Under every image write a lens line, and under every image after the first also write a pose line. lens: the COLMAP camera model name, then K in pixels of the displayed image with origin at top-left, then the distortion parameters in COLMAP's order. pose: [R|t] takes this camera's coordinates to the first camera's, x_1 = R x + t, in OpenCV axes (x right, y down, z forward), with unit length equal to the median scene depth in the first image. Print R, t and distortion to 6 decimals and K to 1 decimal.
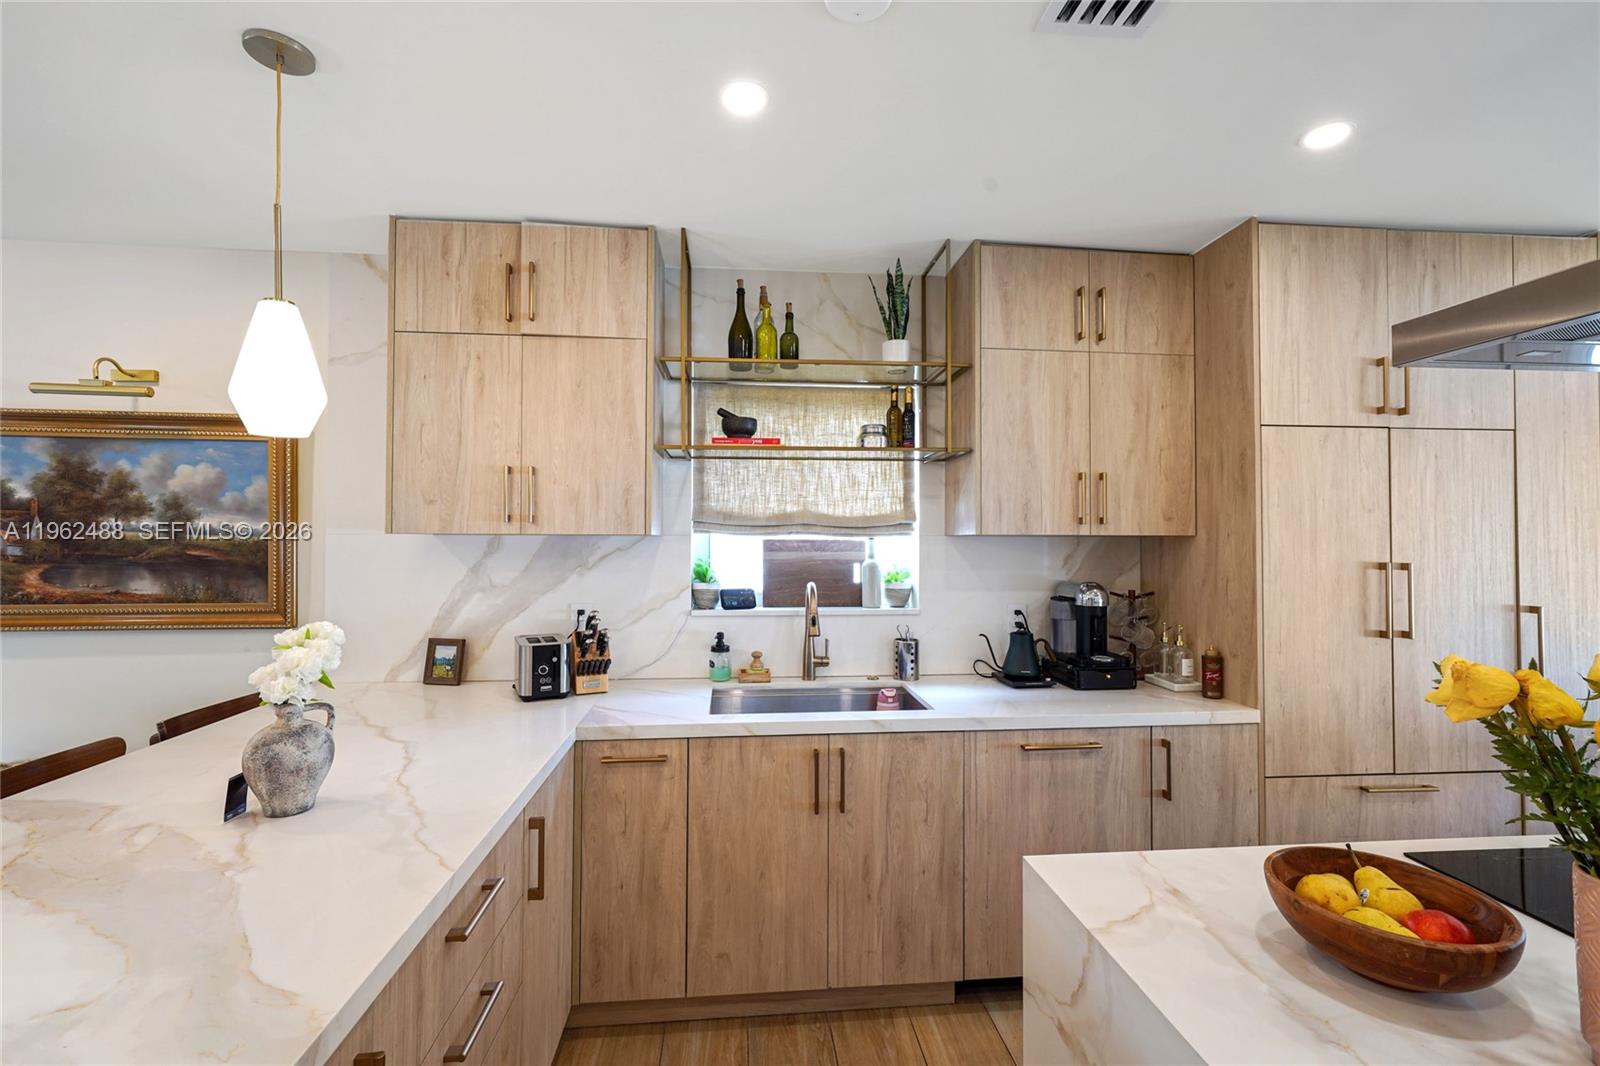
lens RADIAL K [[679.2, 0, 800.0], [0, 679.2, 533.0], [0, 0, 1]] dist [-0.000969, 0.000287]
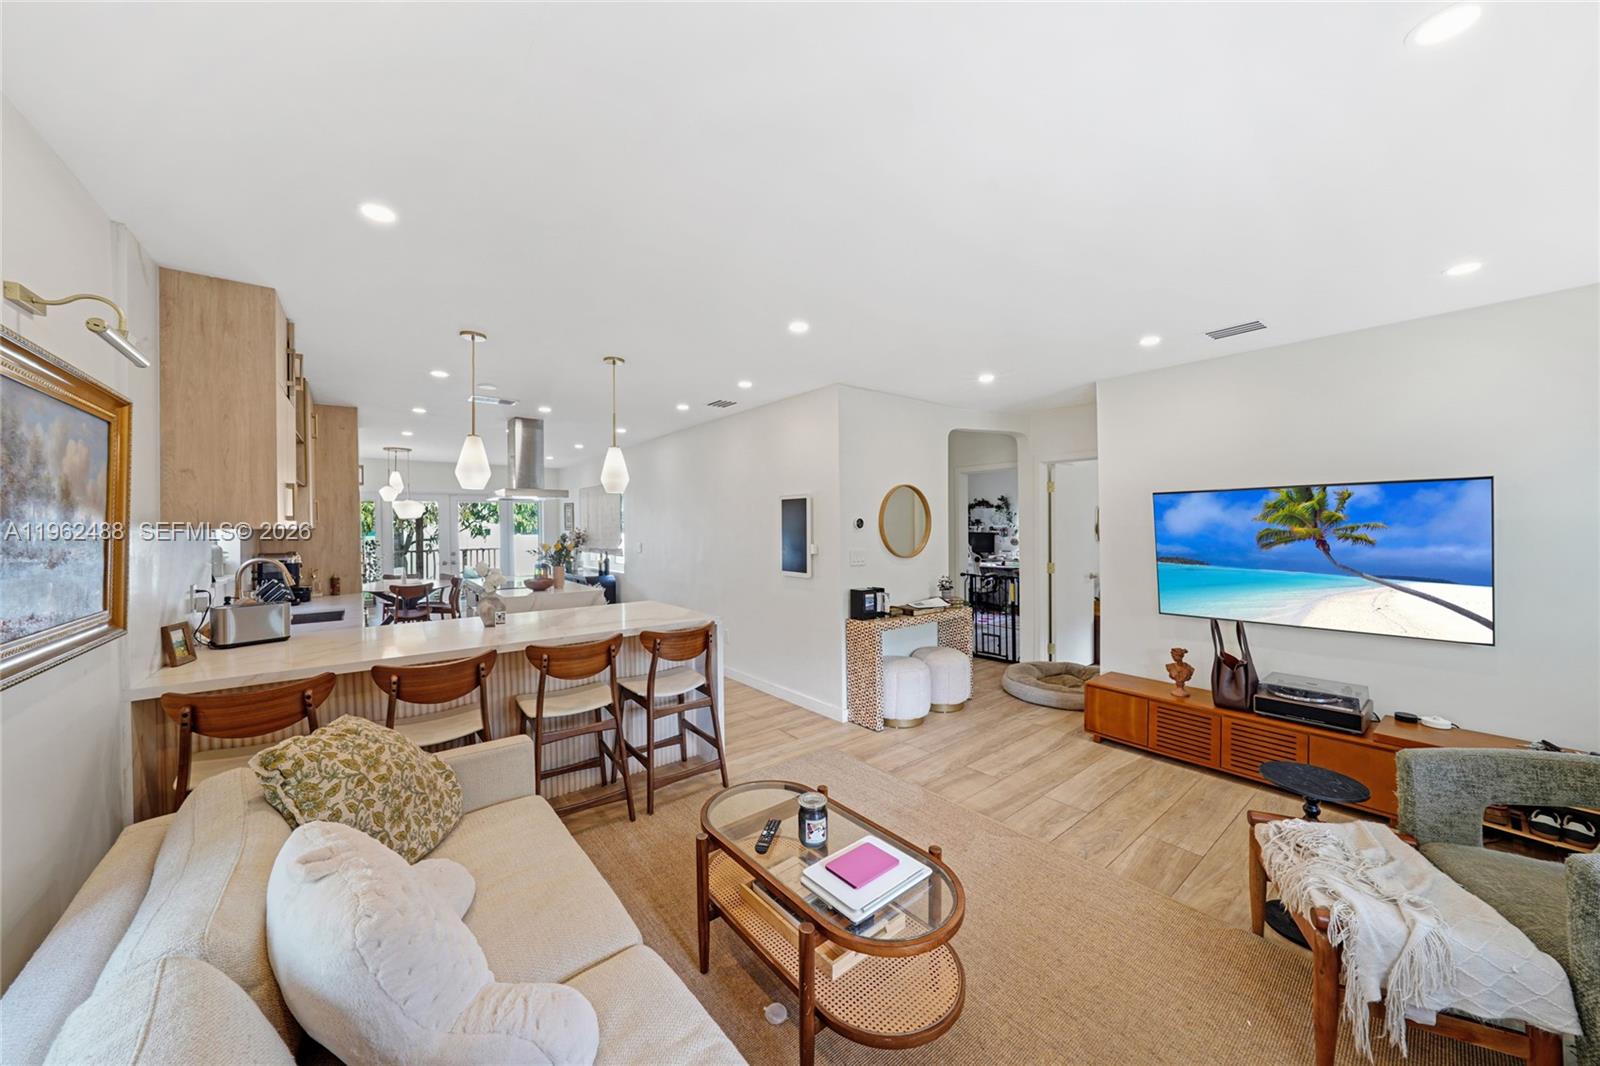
lens RADIAL K [[559.8, 0, 805.9], [0, 559.8, 529.9], [0, 0, 1]] dist [-0.012243, 0.000052]
pose [[-0.553435, -0.004655, 0.832880, -1.908719], [-0.001867, 0.999989, 0.004348, -0.003231], [-0.832891, 0.000851, -0.553437, 0.682724]]
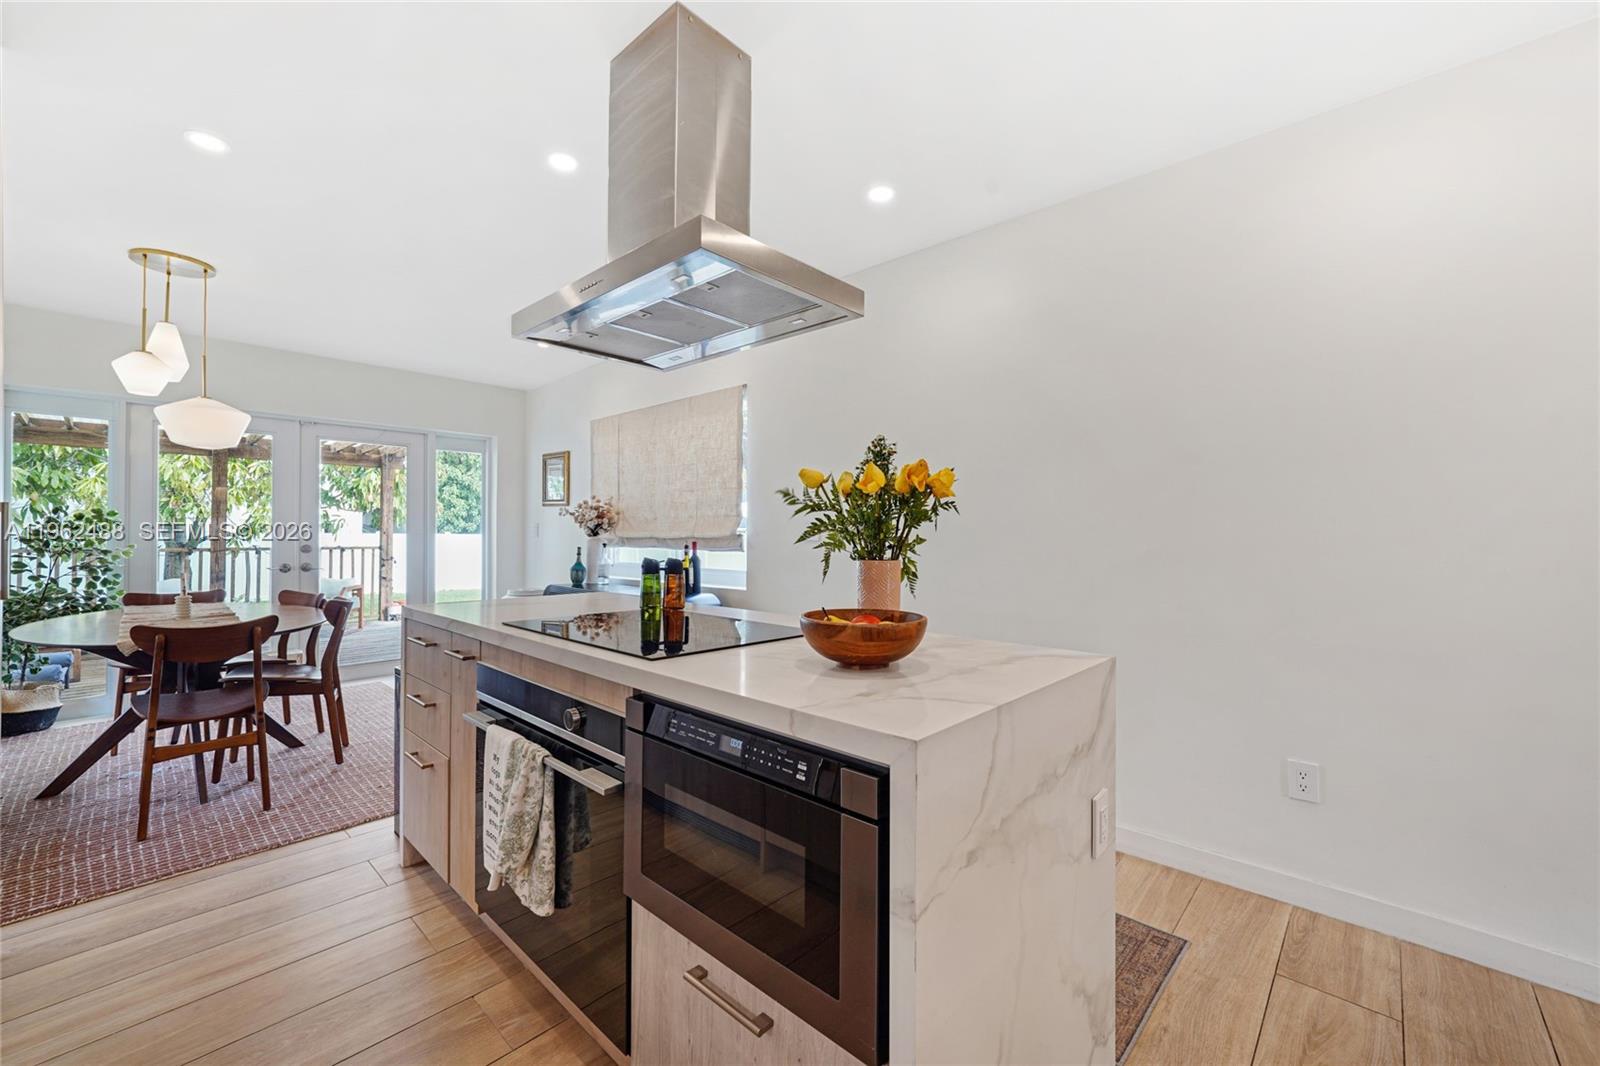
lens RADIAL K [[635.8, 0, 800.0], [0, 635.8, 533.0], [0, 0, 1]] dist [-0.000201, 0.000143]
pose [[-0.664983, -0.002770, 0.746853, -0.002430], [-0.014589, 0.999851, -0.009281, 0.126059], [-0.746716, -0.017067, -0.664924, 0.753476]]
